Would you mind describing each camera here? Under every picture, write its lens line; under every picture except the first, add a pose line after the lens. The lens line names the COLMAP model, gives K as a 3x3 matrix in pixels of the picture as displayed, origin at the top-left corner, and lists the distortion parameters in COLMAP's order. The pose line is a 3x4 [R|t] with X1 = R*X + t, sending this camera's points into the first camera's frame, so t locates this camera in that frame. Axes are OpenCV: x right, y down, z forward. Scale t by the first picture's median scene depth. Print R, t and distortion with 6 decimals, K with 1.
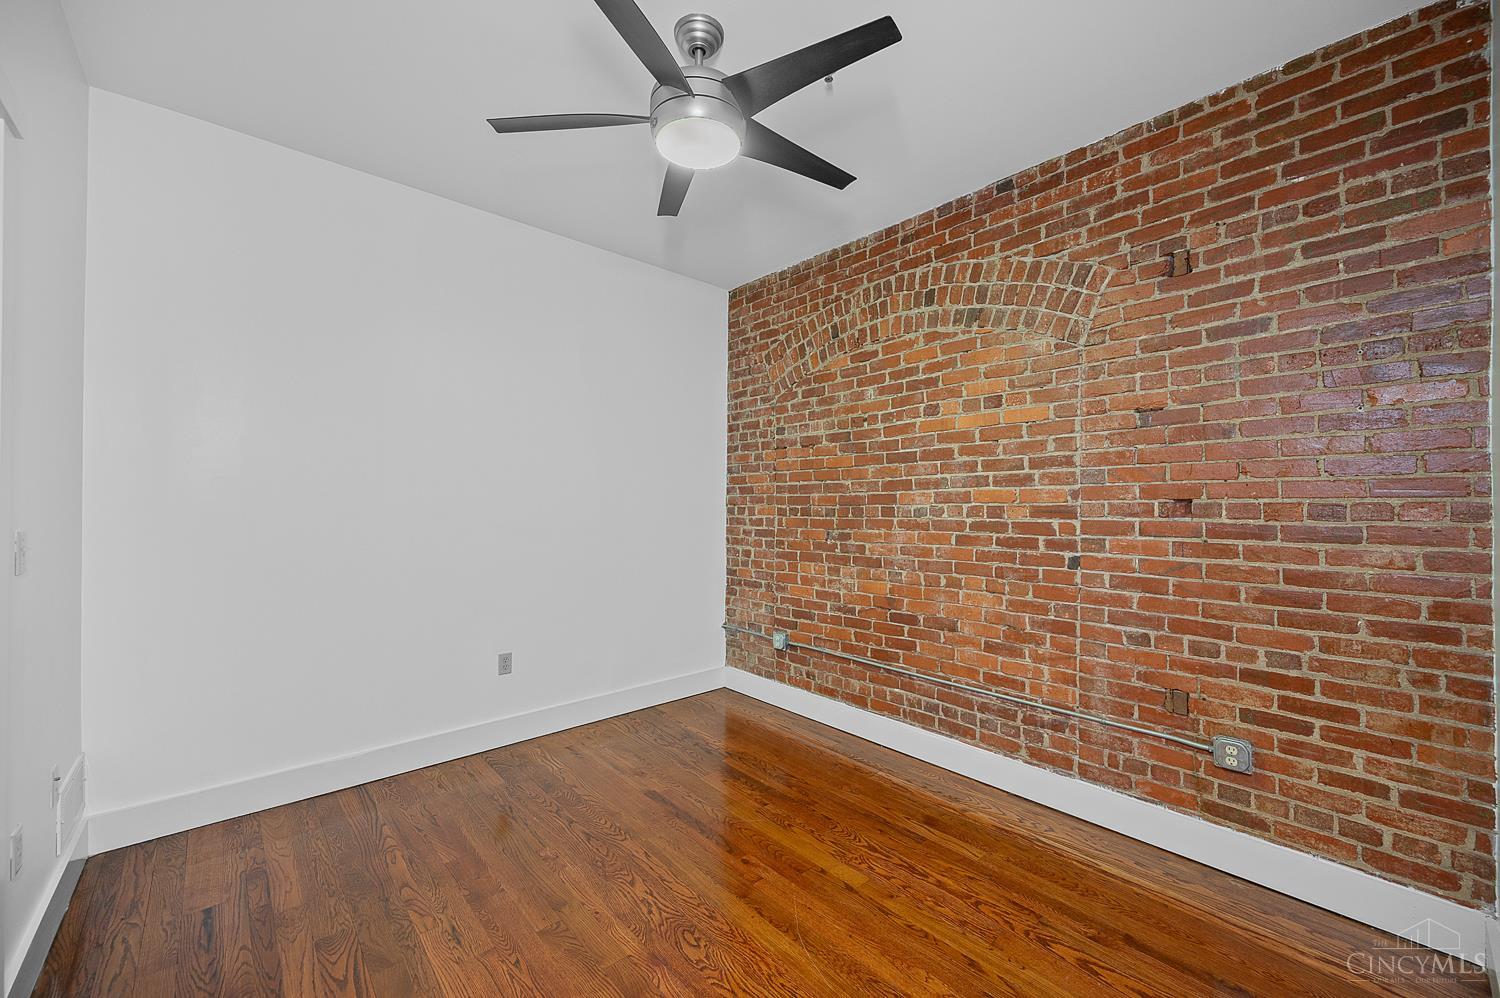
lens RADIAL K [[595.0, 0, 747.1], [0, 595.0, 499.2], [0, 0, 1]] dist [-0.000991, -0.000134]
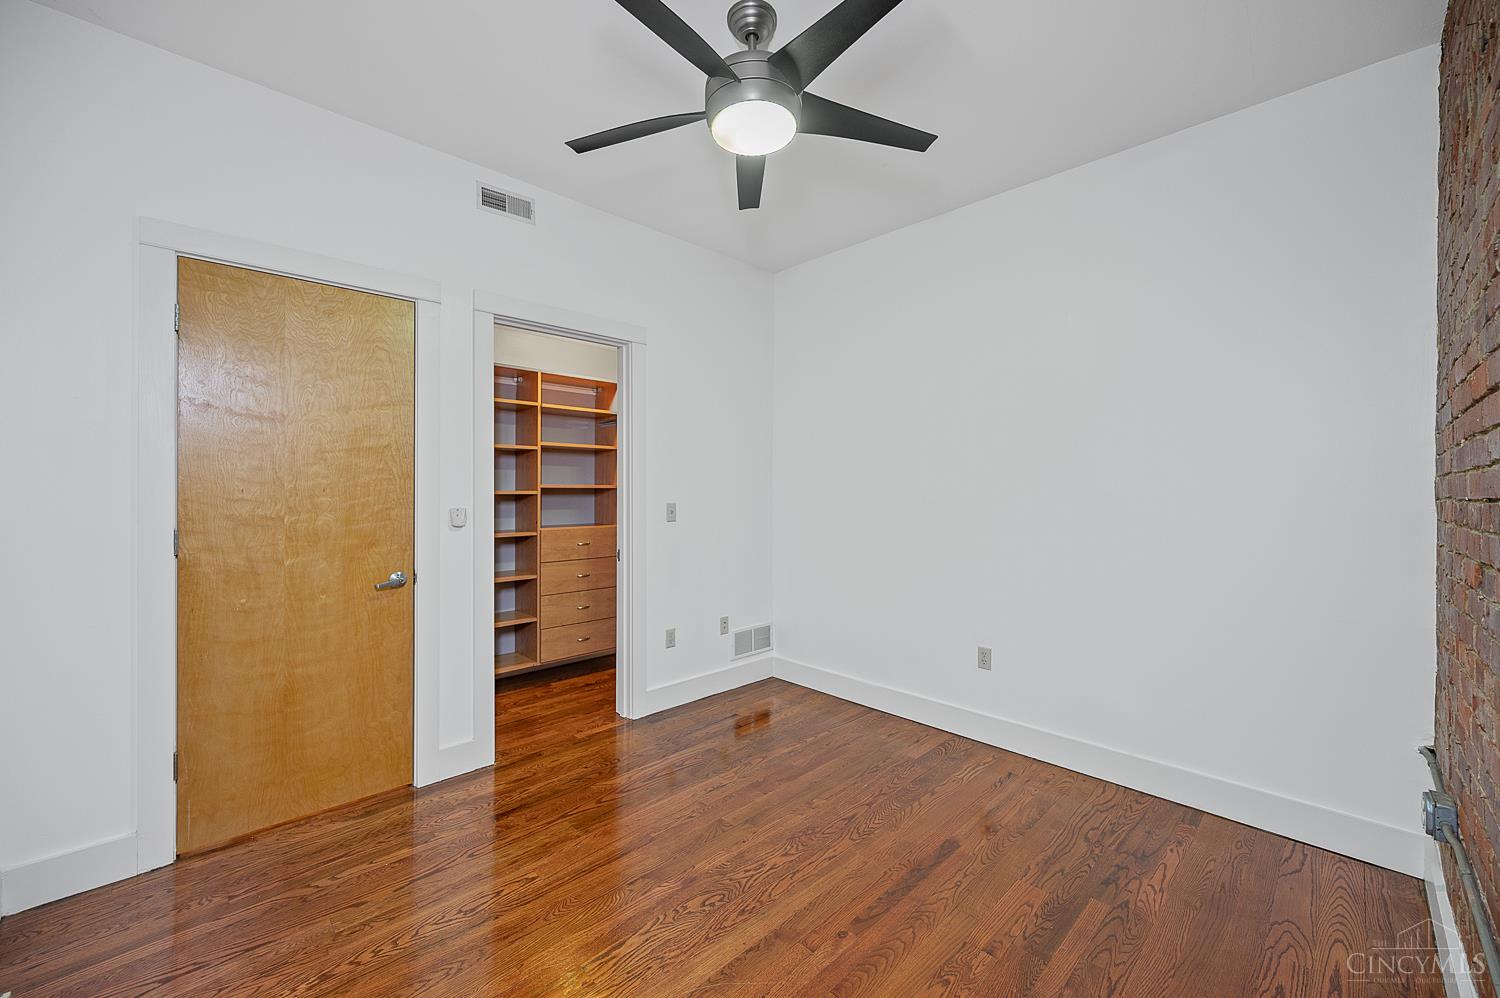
lens RADIAL K [[595.0, 0, 746.6], [0, 595.0, 494.2], [0, 0, 1]] dist [-0.000991, -0.000134]
pose [[0.051471, 0.009095, -0.998633, 0.633763], [-0.005886, 0.999944, 0.008804, 0.003560], [0.998657, 0.005425, 0.051521, 0.660424]]
